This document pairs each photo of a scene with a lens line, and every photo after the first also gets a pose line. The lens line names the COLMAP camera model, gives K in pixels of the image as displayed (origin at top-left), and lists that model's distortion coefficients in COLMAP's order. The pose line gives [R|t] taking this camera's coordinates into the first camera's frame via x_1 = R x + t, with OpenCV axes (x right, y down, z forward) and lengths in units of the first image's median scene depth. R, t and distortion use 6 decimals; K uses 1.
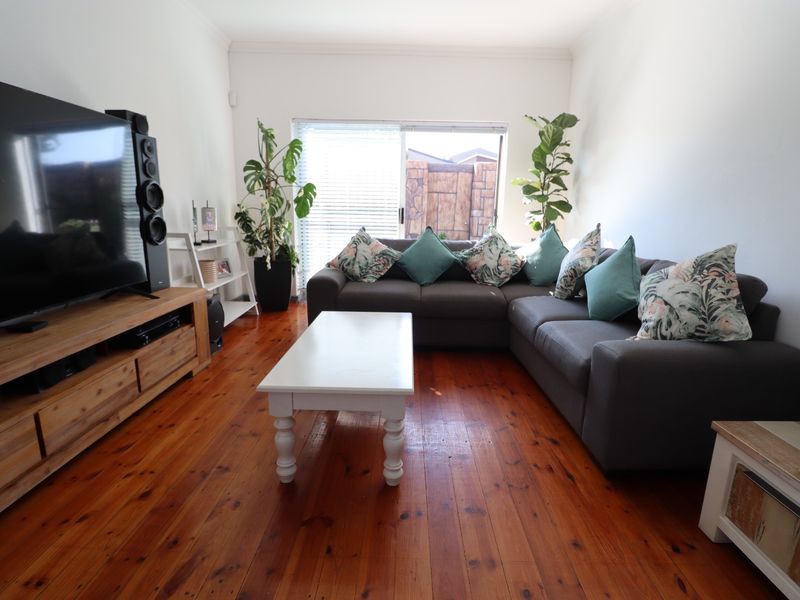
lens RADIAL K [[413.3, 0, 408.7], [0, 413.3, 302.3], [0, 0, 1]] dist [-0.002315, -0.011016]
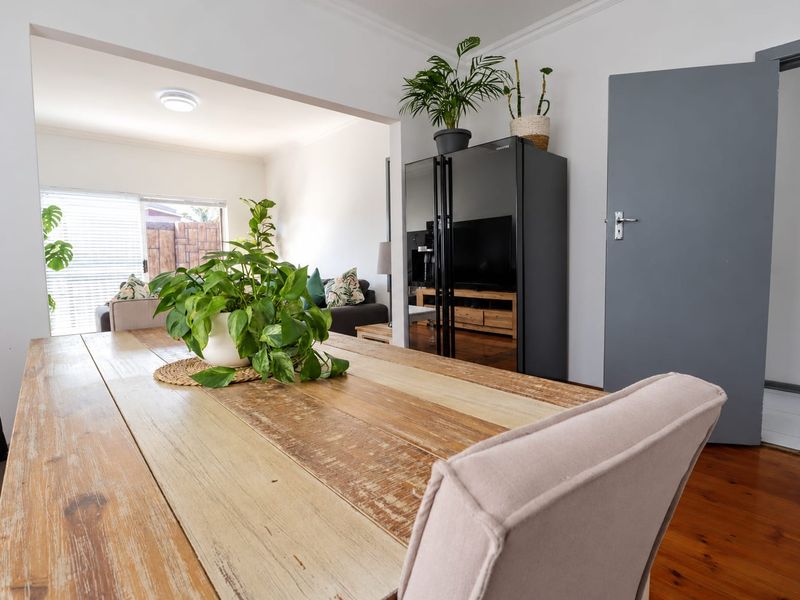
lens RADIAL K [[400.9, 0, 403.7], [0, 400.9, 307.5], [0, 0, 1]] dist [-0.002812, -0.011893]
pose [[0.753812, -0.101065, 0.649272, -0.313433], [0.172105, 0.983973, -0.046651, 0.140081], [-0.634151, 0.146909, 0.759124, -0.530165]]
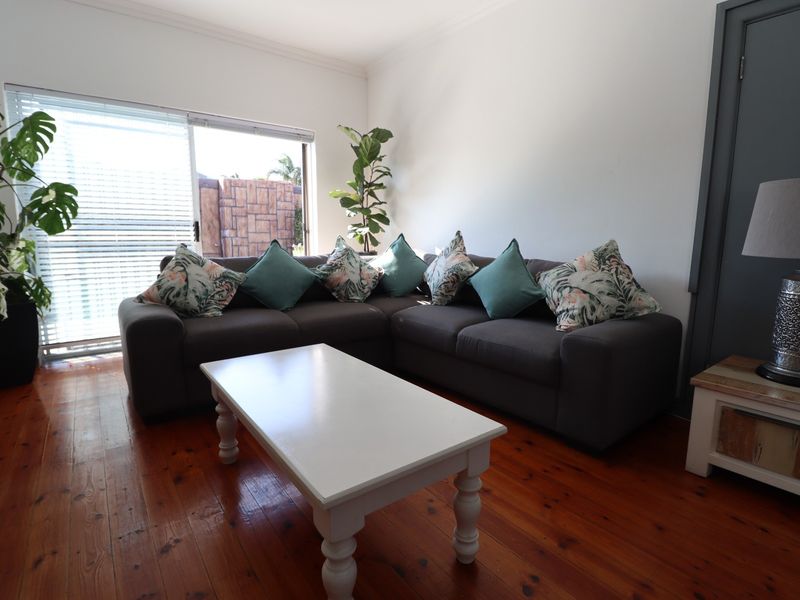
lens RADIAL K [[413.3, 0, 408.7], [0, 413.3, 302.3], [0, 0, 1]] dist [-0.002315, -0.011016]
pose [[0.795641, -0.112261, 0.595275, -0.251048], [0.143819, 0.989588, -0.005605, -0.018473], [-0.588448, 0.090071, 0.803502, 0.200372]]
